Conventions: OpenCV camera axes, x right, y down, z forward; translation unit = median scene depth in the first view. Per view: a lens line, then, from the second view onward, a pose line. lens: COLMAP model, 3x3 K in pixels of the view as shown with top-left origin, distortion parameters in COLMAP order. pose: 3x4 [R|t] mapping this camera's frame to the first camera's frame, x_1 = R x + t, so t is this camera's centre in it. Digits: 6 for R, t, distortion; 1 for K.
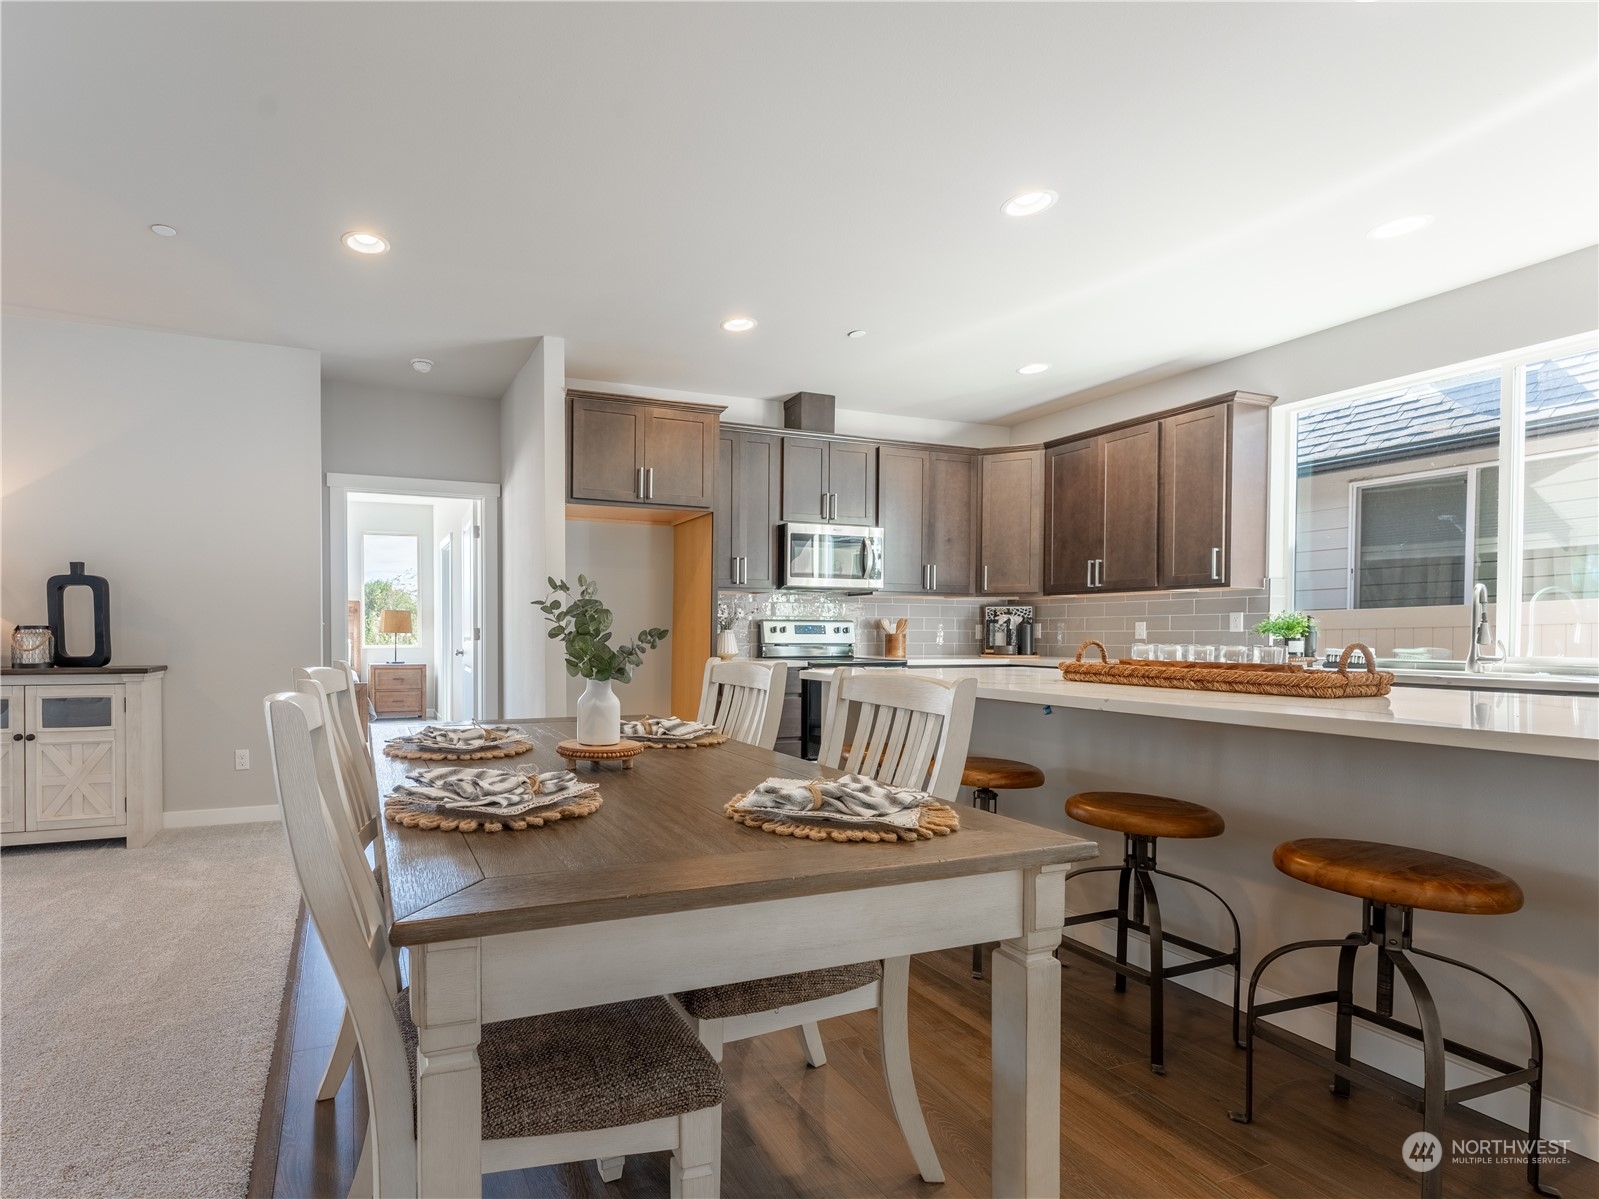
lens RADIAL K [[736.1, 0, 818.3], [0, 736.1, 626.7], [0, 0, 1]] dist [0.001064, -0.001609]
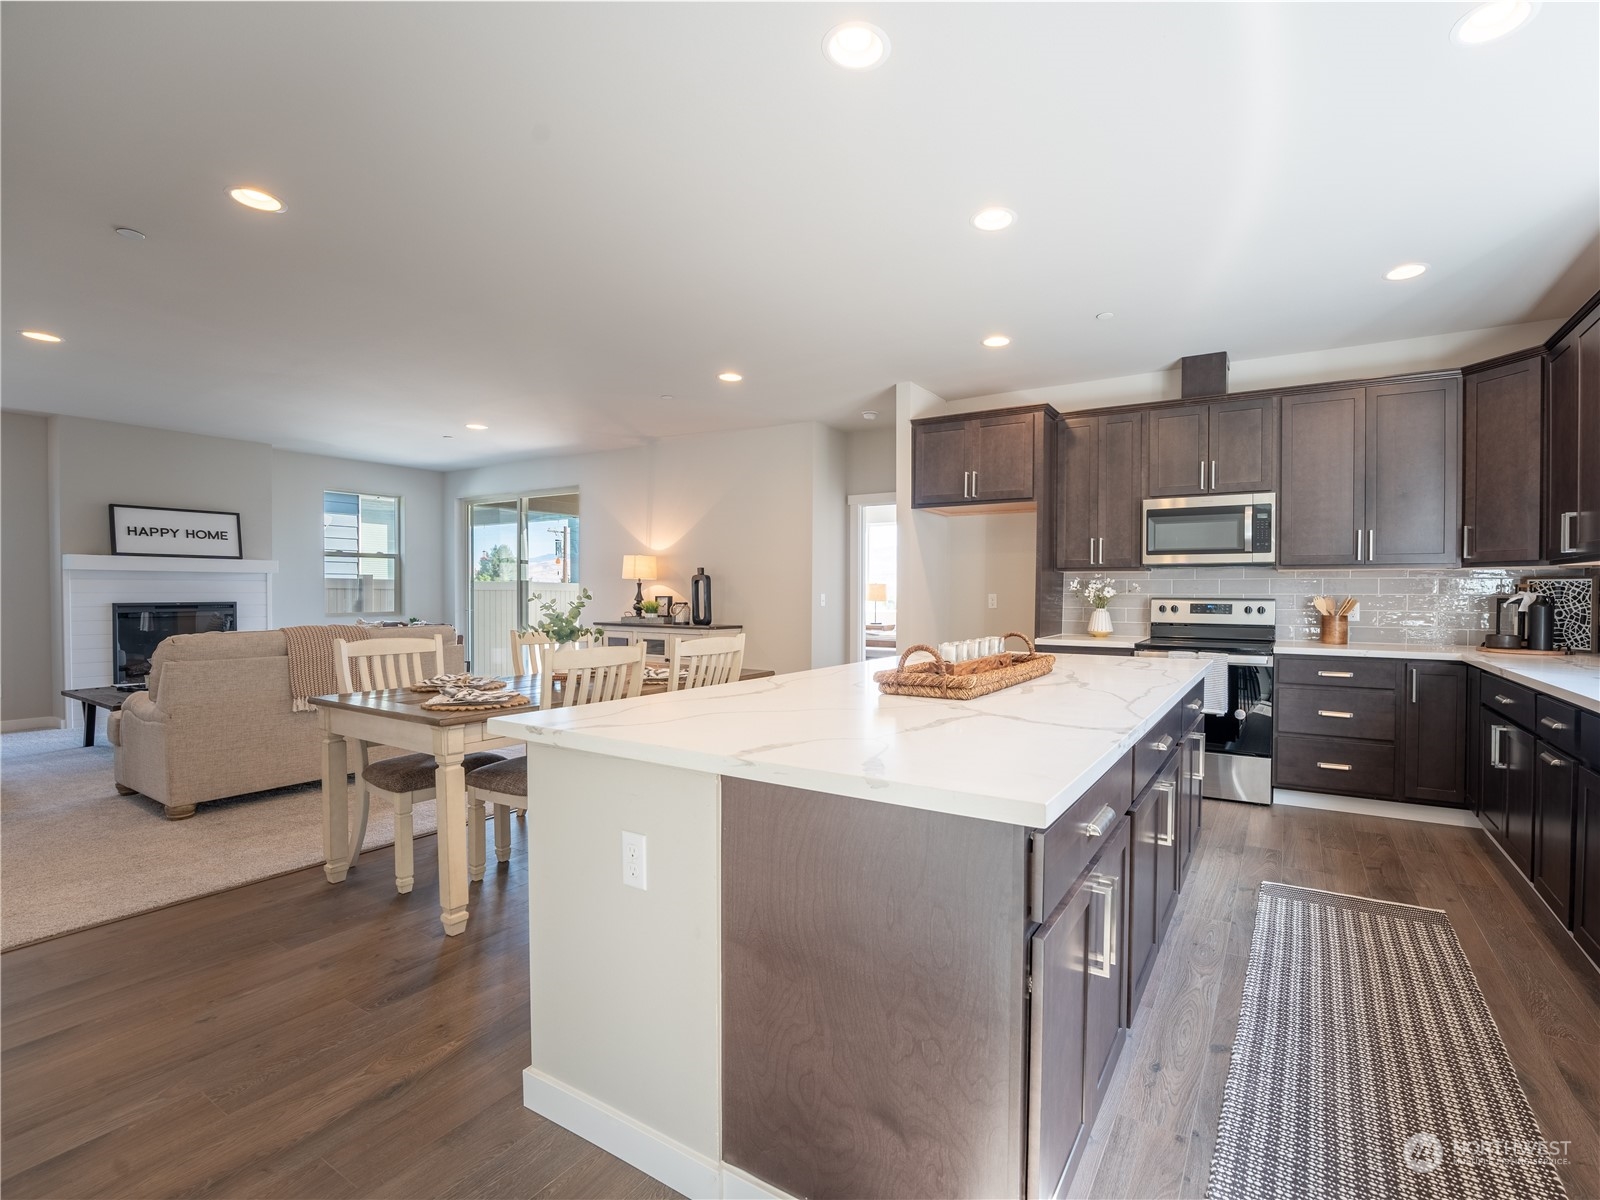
lens RADIAL K [[736.6, 0, 866.7], [0, 736.6, 584.6], [0, 0, 1]] dist [0.001064, -0.001609]
pose [[0.667020, -0.009966, -0.744973, 0.409049], [-0.001015, 0.999897, -0.014285, -0.013755], [0.745039, 0.010284, 0.666942, 0.067140]]
